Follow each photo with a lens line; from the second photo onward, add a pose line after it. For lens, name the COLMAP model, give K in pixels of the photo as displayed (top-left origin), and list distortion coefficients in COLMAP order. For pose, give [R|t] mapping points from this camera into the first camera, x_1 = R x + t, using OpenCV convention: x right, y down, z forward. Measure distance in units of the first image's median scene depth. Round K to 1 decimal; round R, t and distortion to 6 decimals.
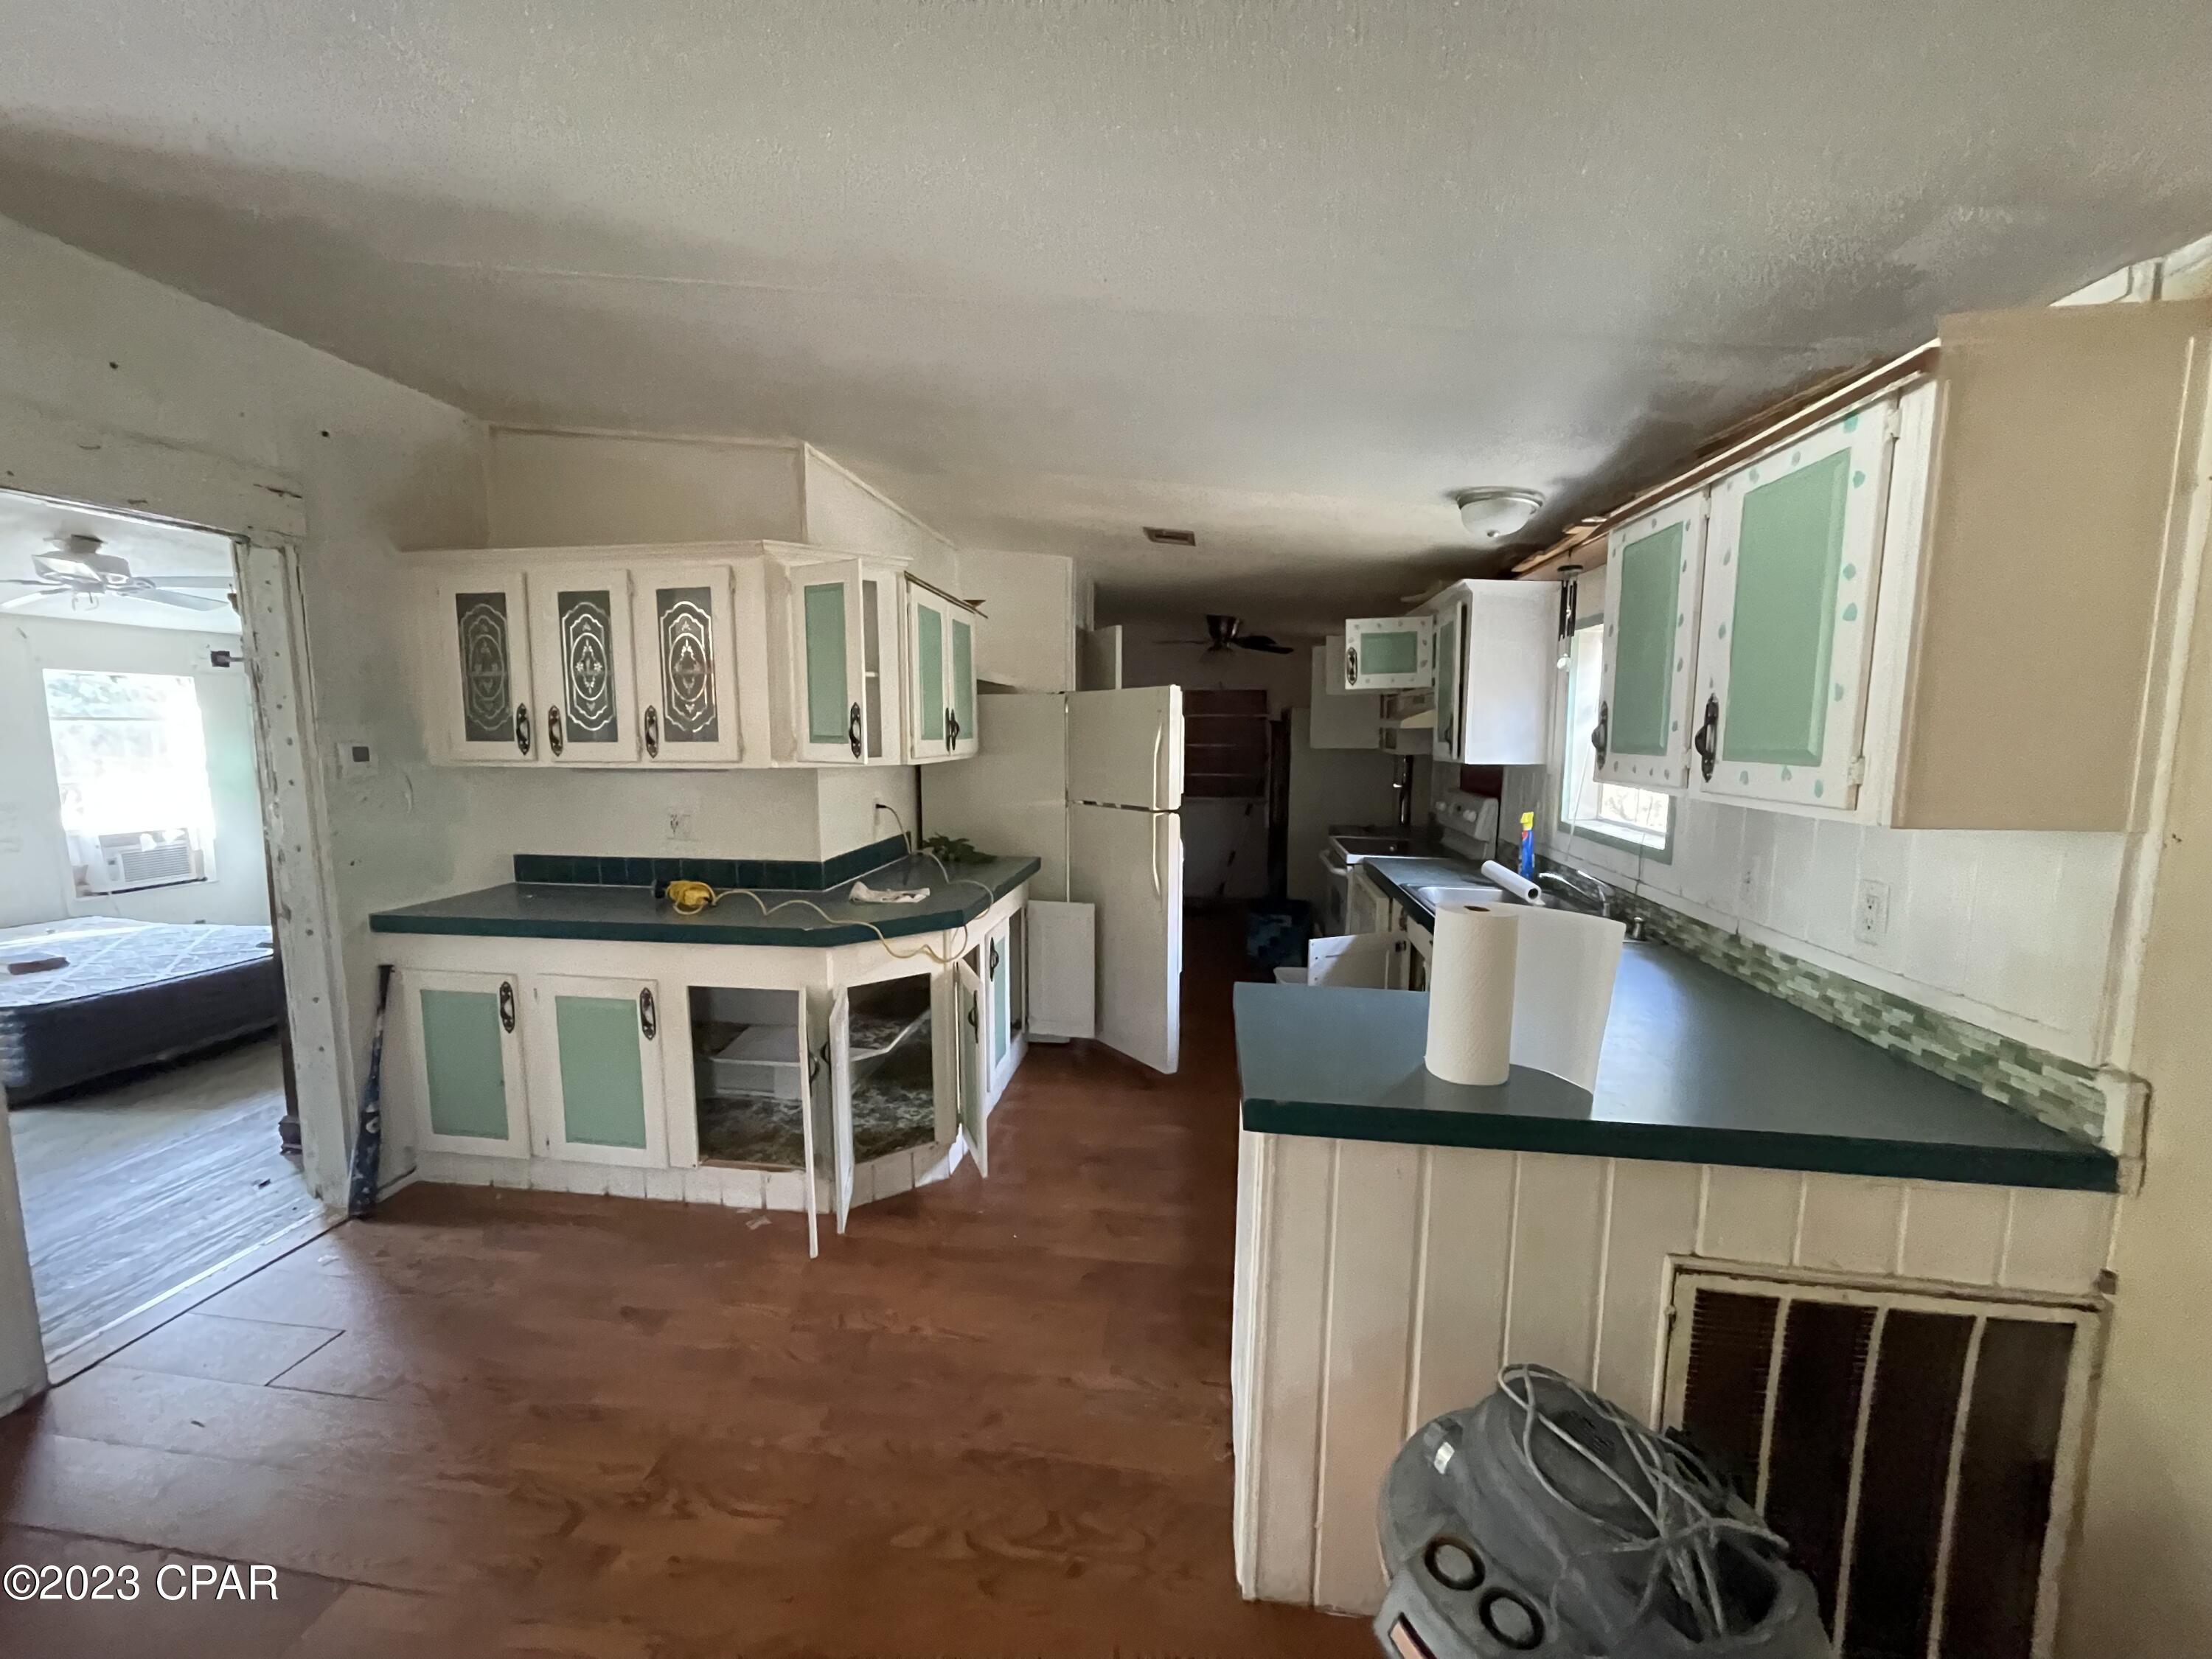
lens RADIAL K [[883.9, 0, 1106.0], [0, 883.9, 829.5], [0, 0, 1]] dist [-0.003182, -0.000489]
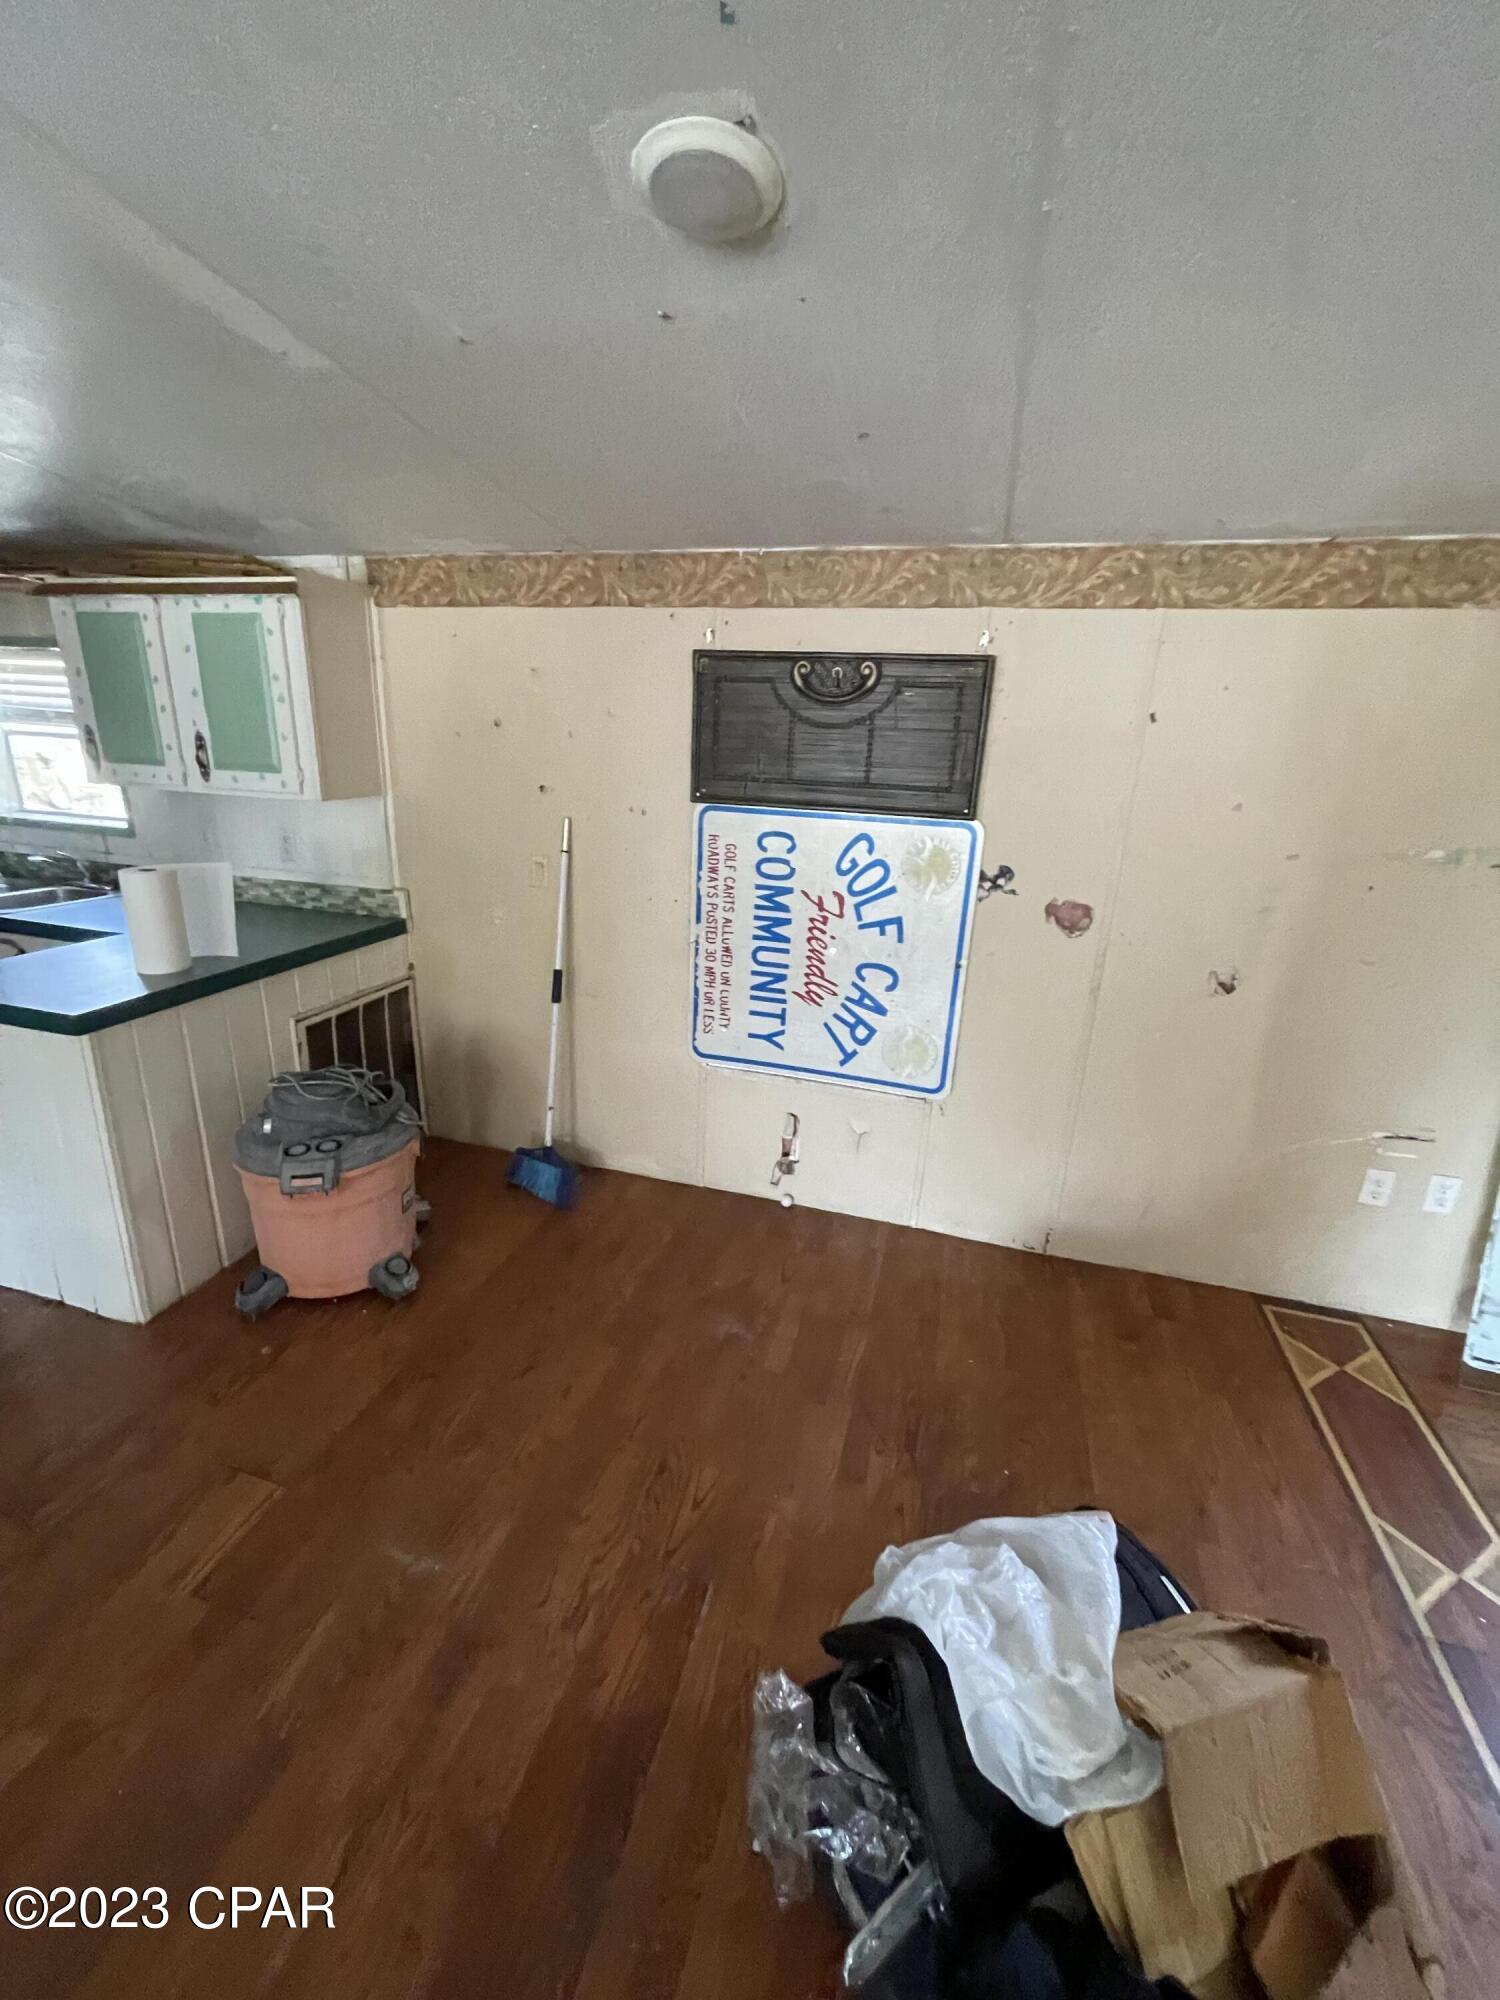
lens RADIAL K [[799.2, 0, 750.0], [0, 799.2, 1000.0], [0, 0, 1]] dist [-0.003182, -0.000489]
pose [[0.130361, -0.309958, 0.941771, -1.008594], [0.074547, 0.950252, 0.302430, -0.050585], [-0.988660, 0.030781, 0.146982, -0.366361]]
